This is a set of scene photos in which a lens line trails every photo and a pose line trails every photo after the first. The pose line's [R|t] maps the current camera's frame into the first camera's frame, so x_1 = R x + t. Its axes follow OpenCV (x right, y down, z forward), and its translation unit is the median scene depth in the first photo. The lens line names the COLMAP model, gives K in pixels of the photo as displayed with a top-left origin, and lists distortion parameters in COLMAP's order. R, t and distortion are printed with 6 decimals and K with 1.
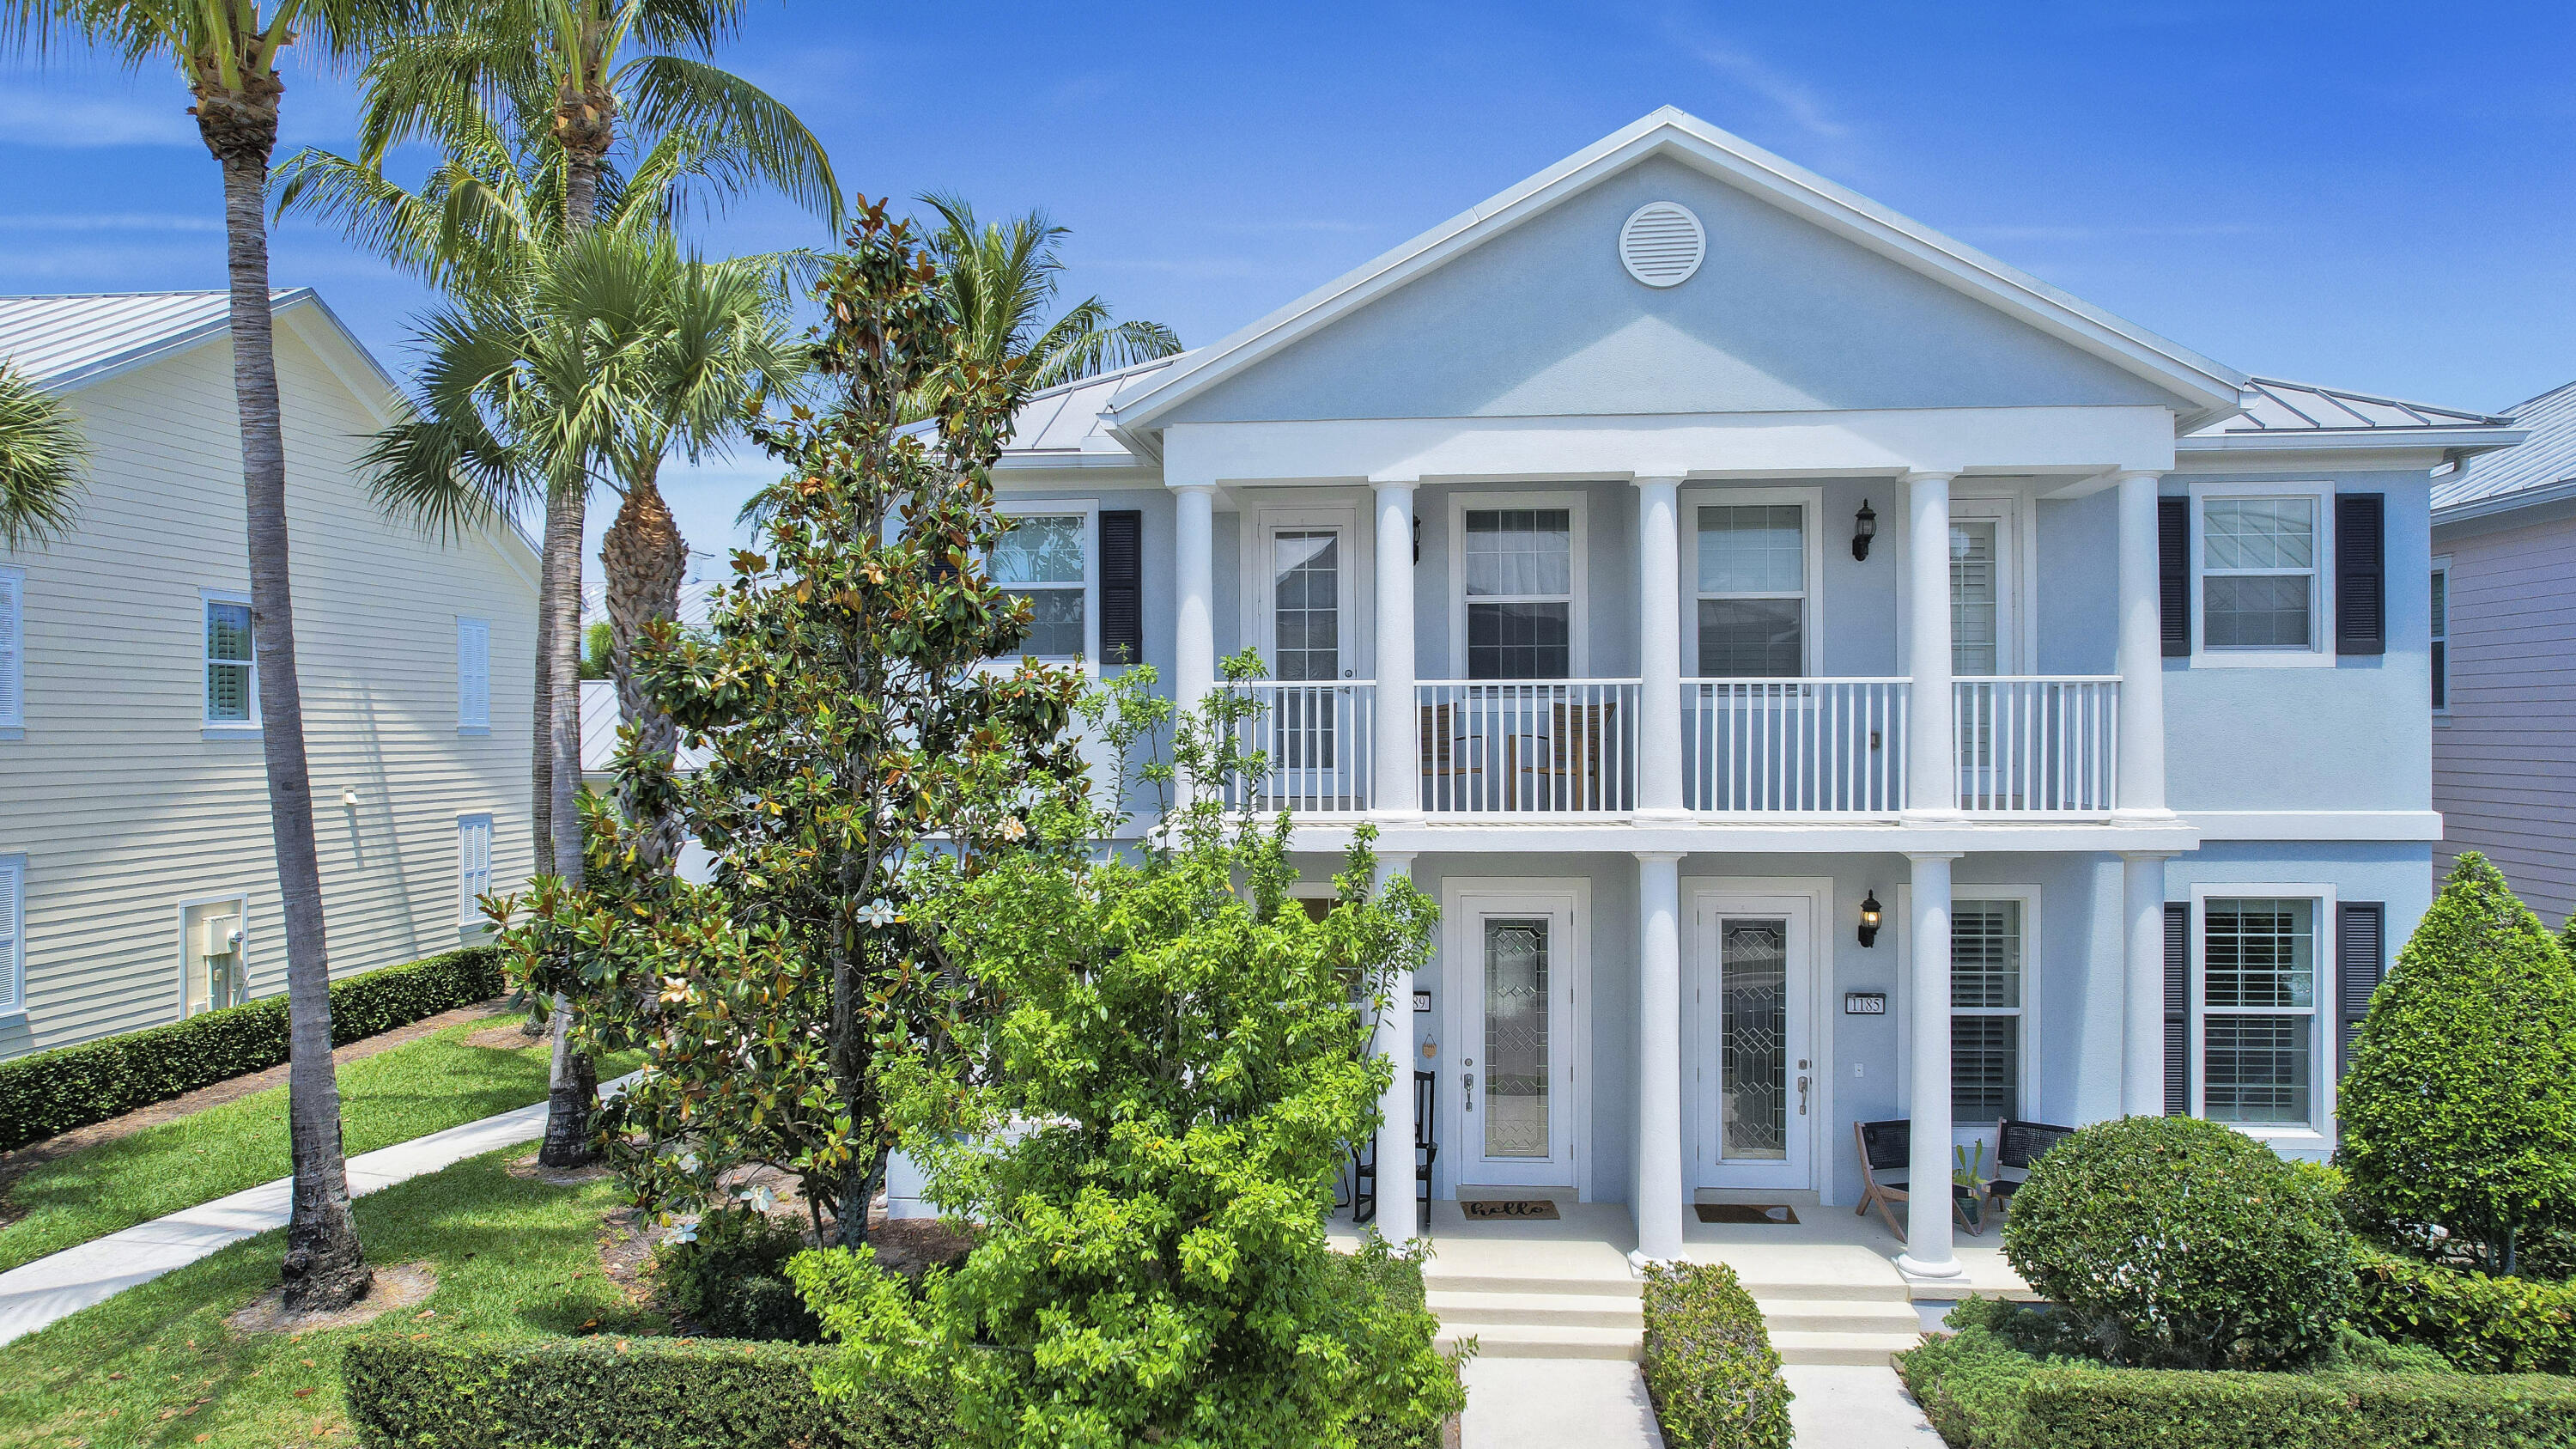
lens RADIAL K [[1630.2, 0, 1288.0], [0, 1630.2, 724.5], [0, 0, 1]] dist [-0.023071, 0.002902]
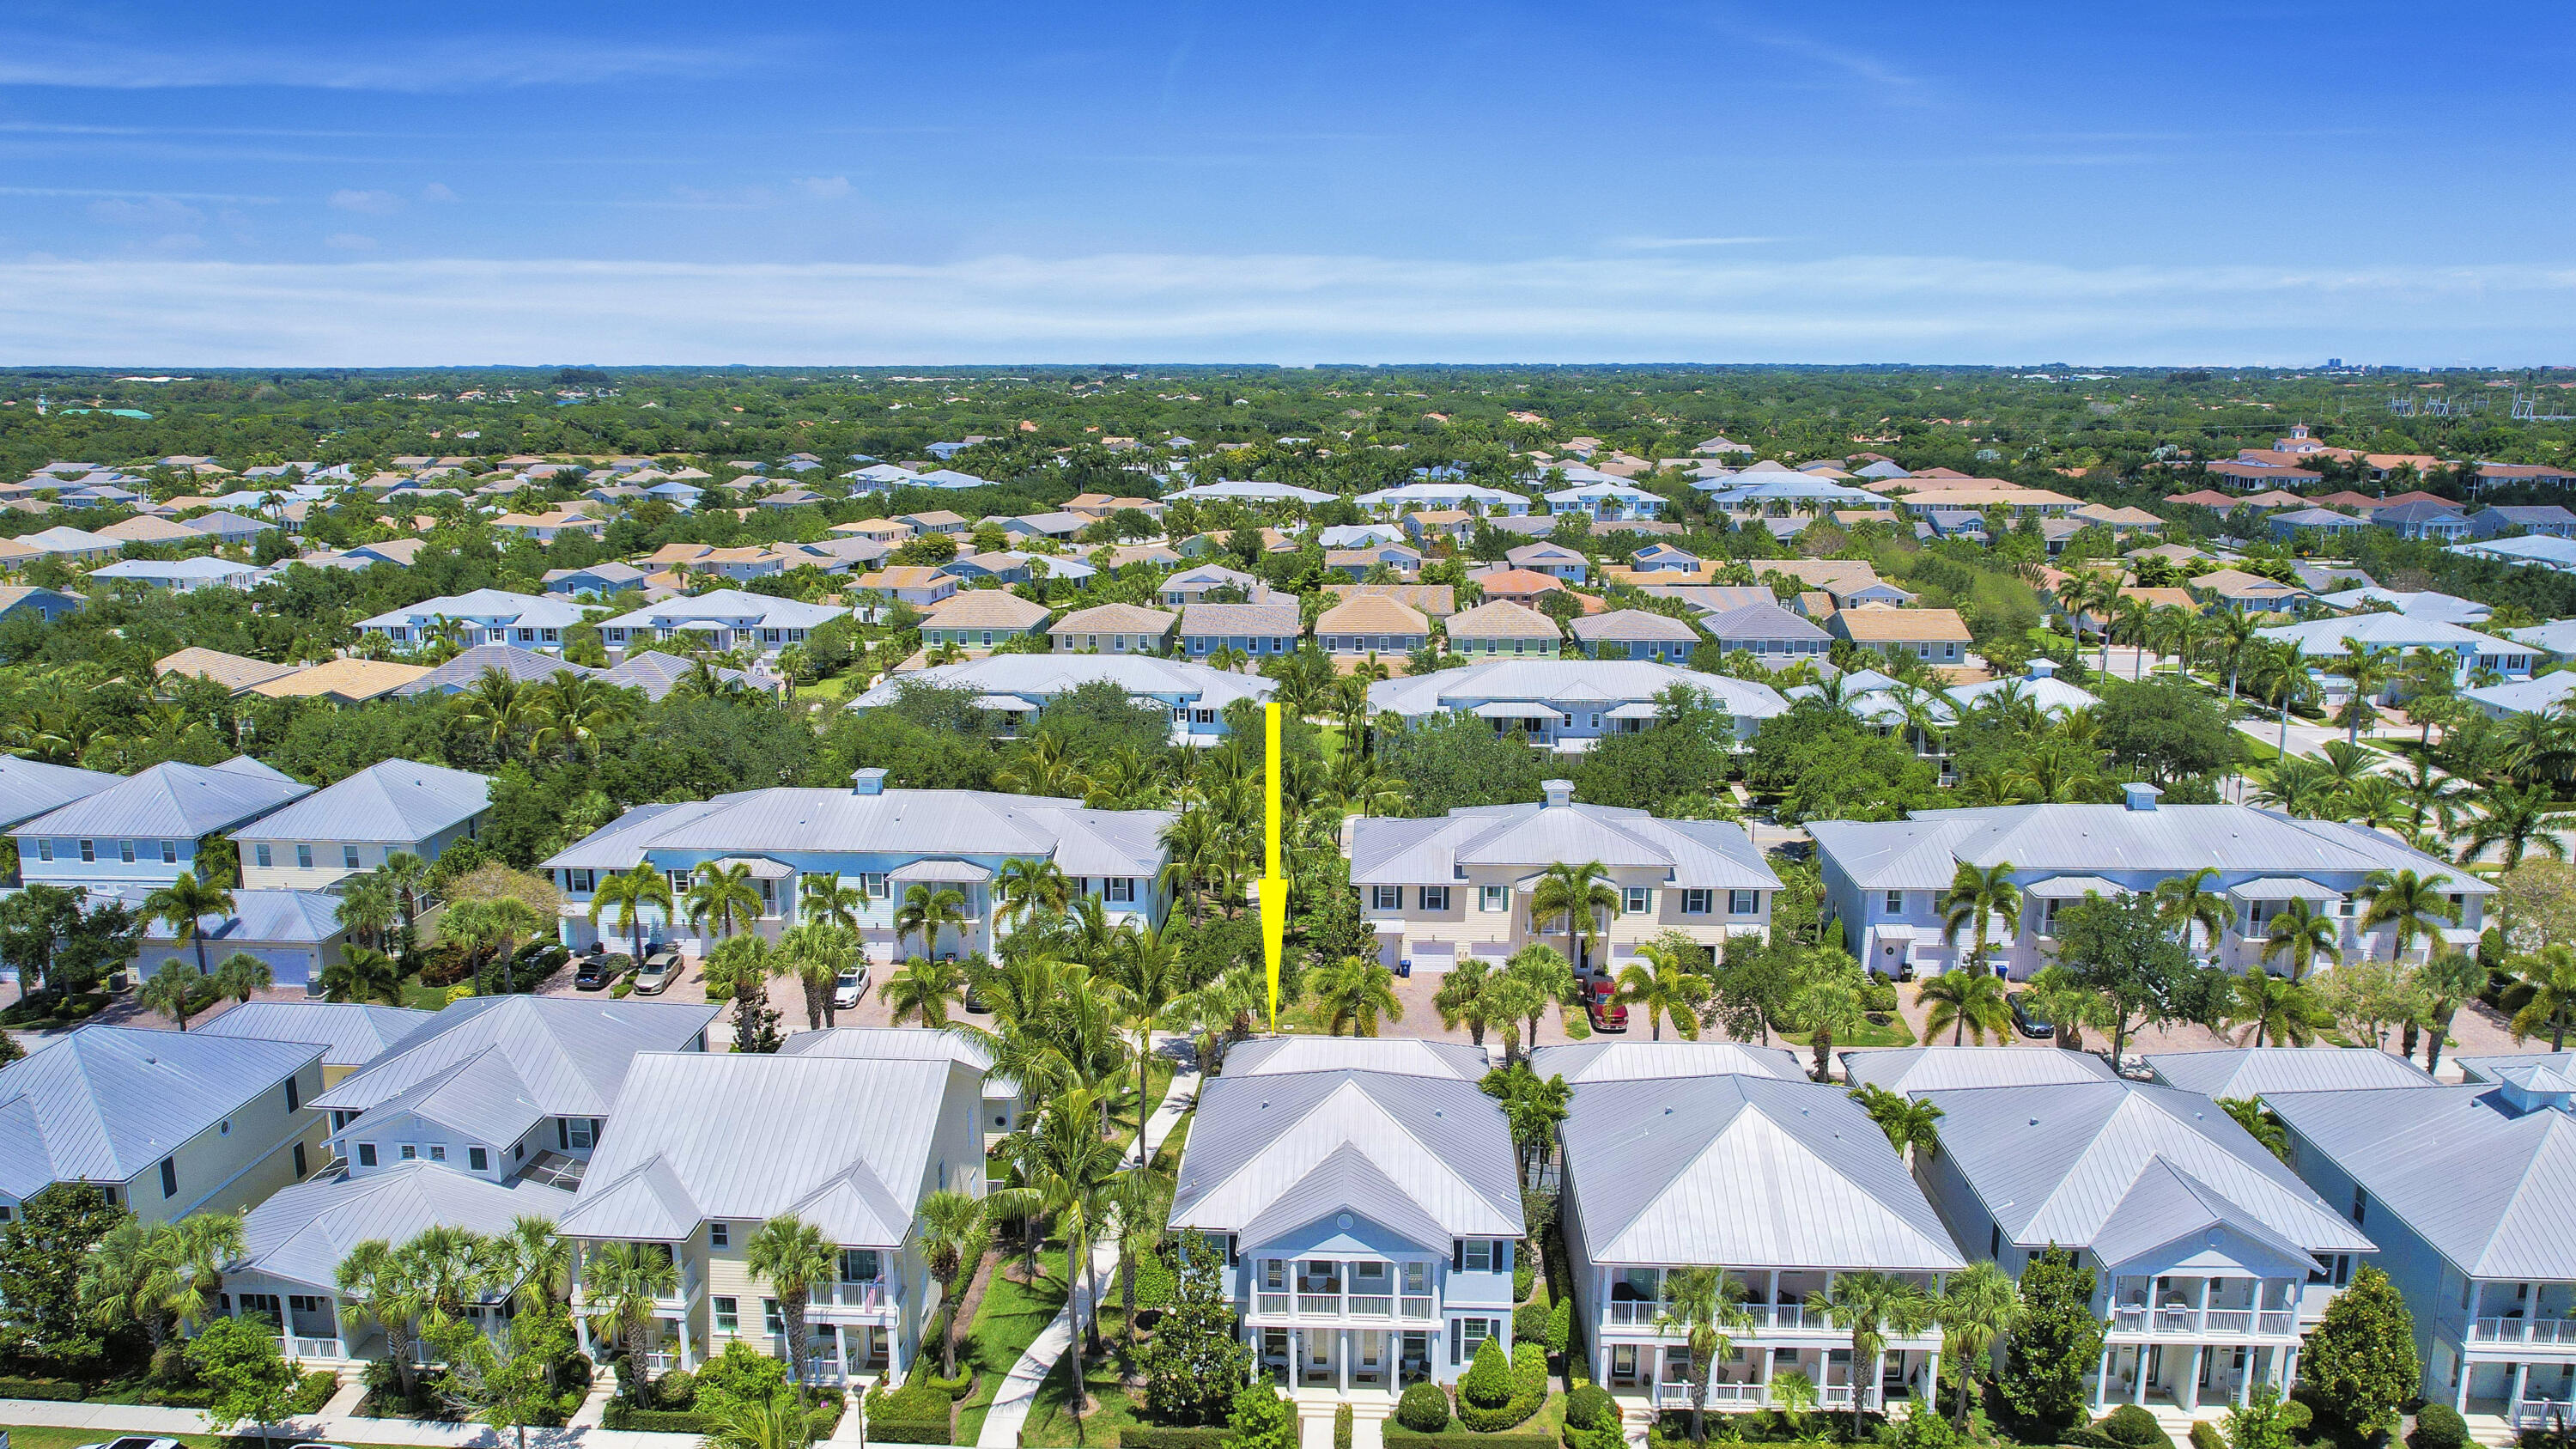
lens RADIAL K [[1815.3, 0, 1288.0], [0, 1815.3, 724.5], [0, 0, 1]] dist [0.000709, 0.000972]
pose [[0.999154, -0.003586, 0.040957, -0.164487], [-0.005248, 0.976916, 0.213561, -2.752737], [-0.040777, -0.213595, 0.976071, -3.842532]]
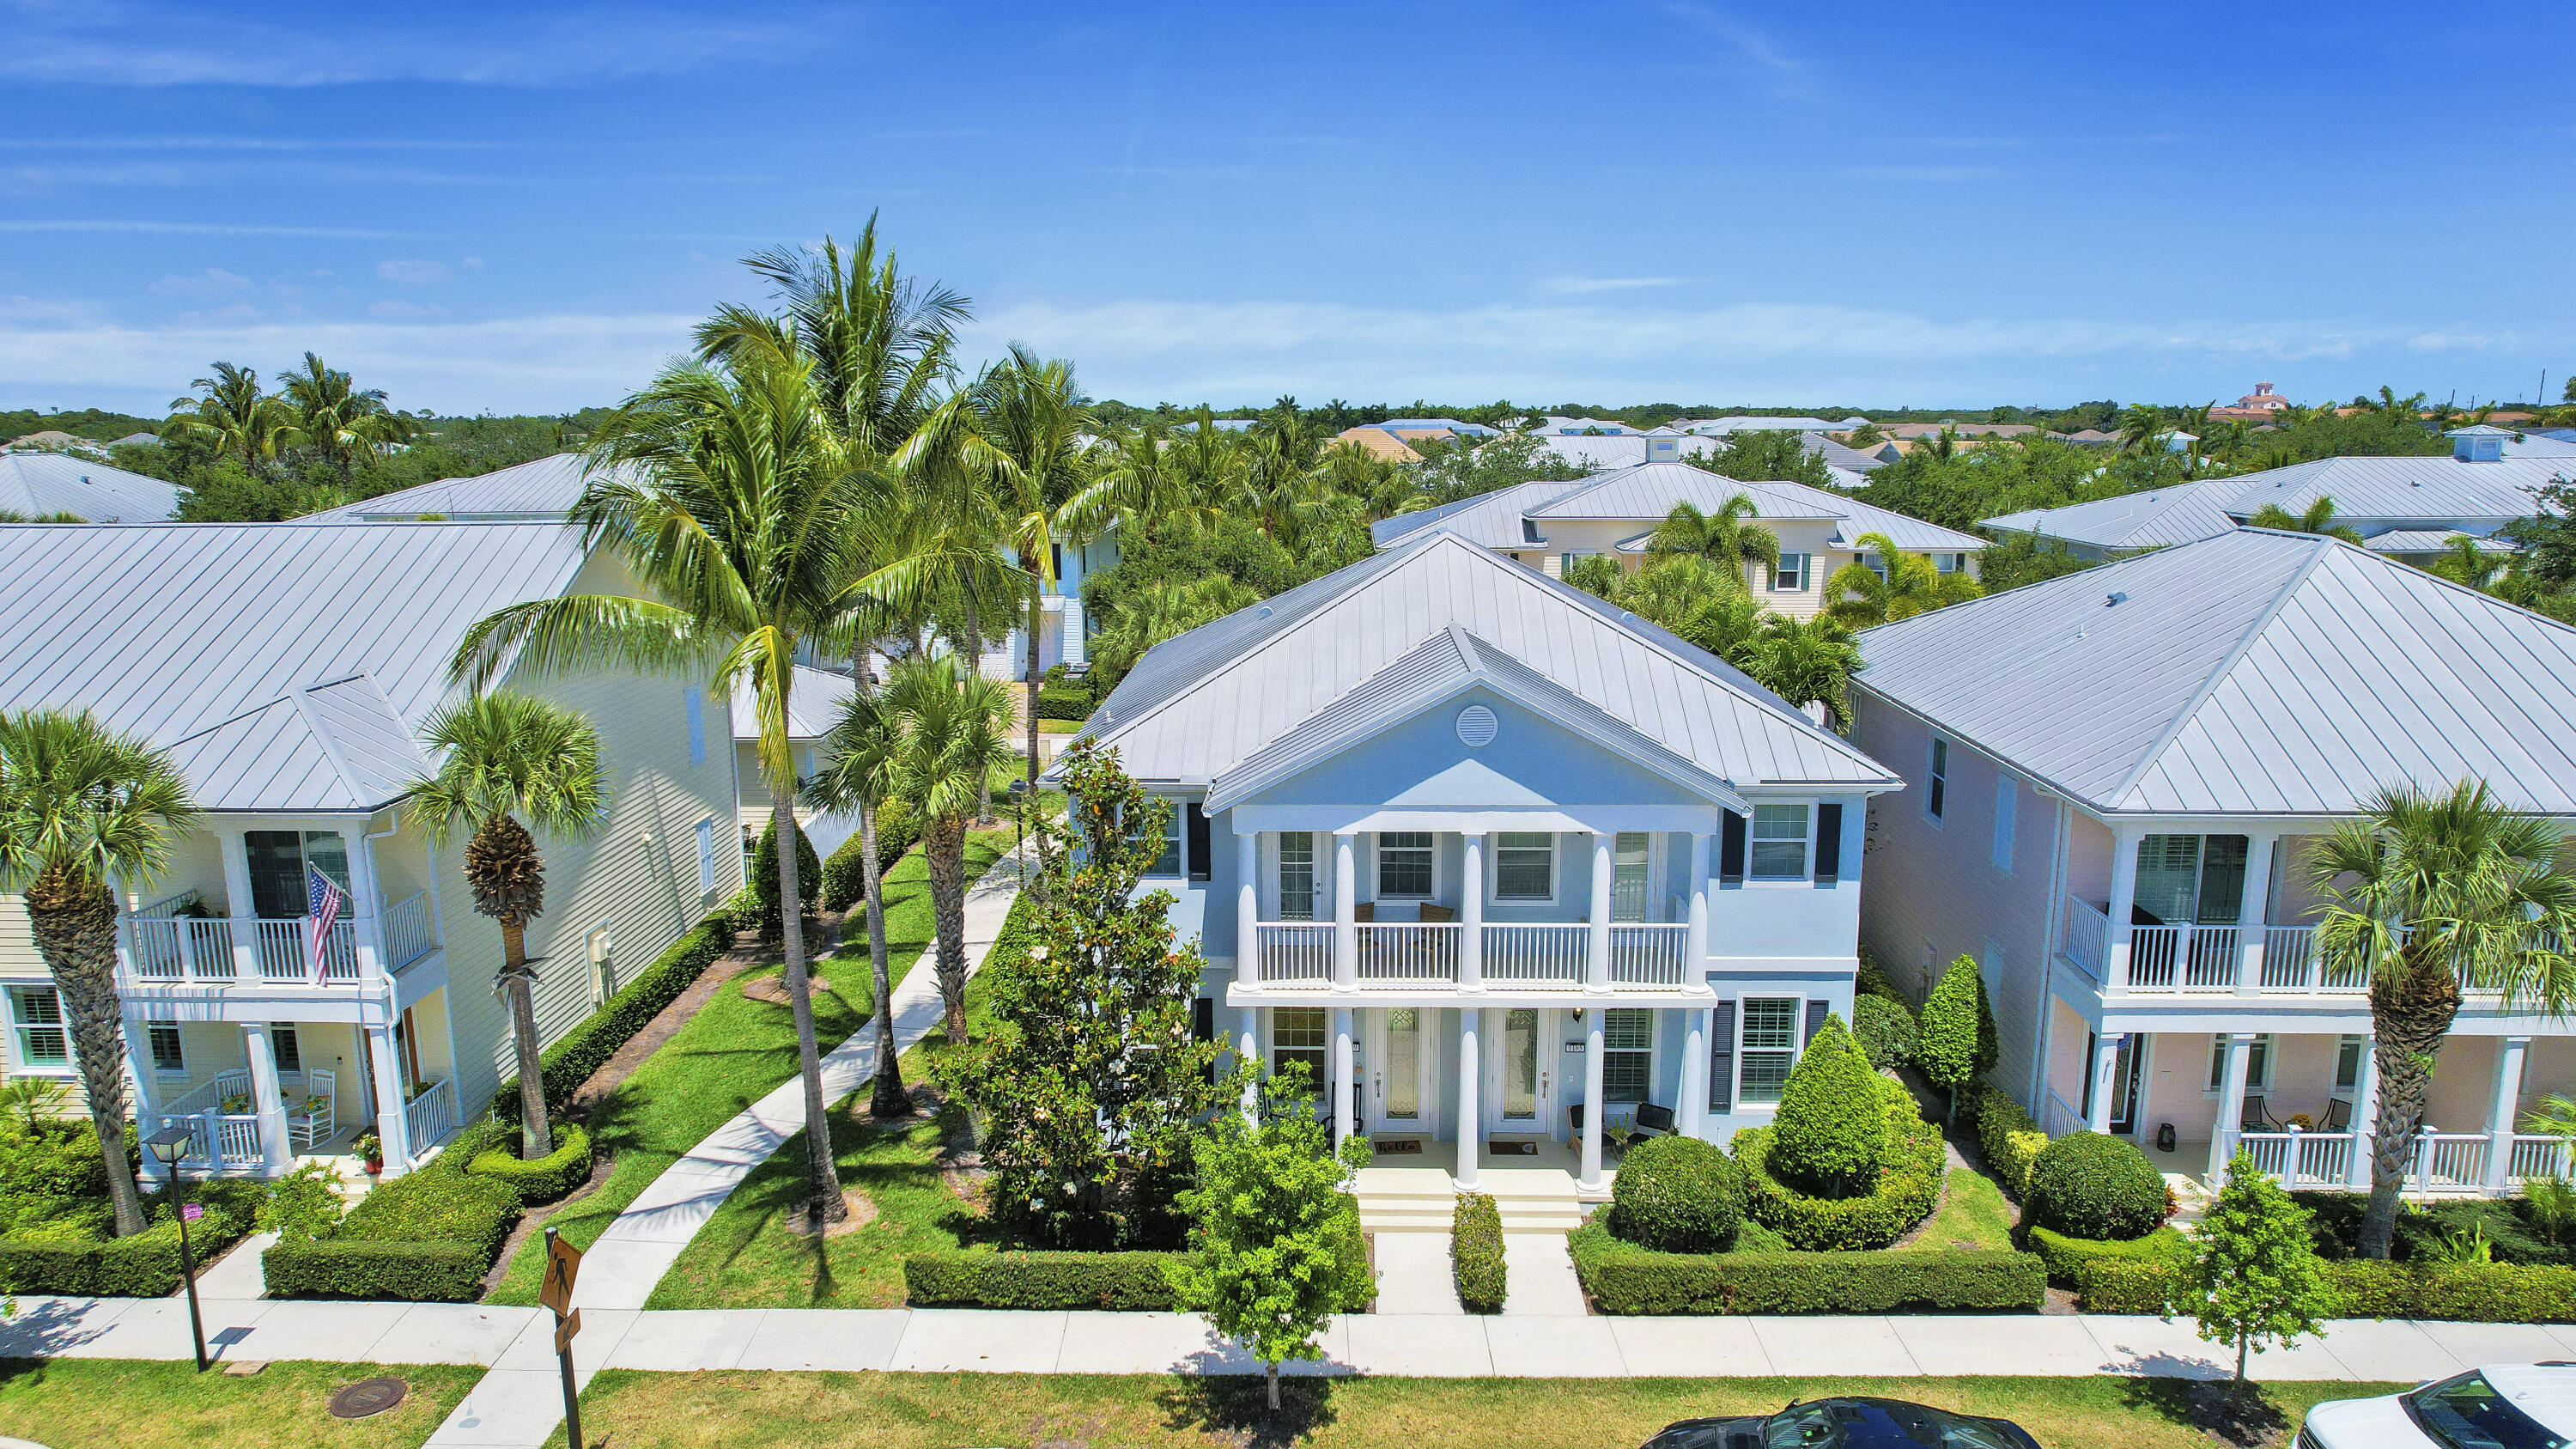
lens RADIAL K [[1630.2, 0, 1288.0], [0, 1630.2, 724.5], [0, 0, 1]] dist [-0.023071, 0.002902]
pose [[0.998420, -0.011101, 0.055090, -0.108766], [0.000229, 0.981089, 0.193558, -0.623918], [-0.056197, -0.193240, 0.979541, -0.893600]]
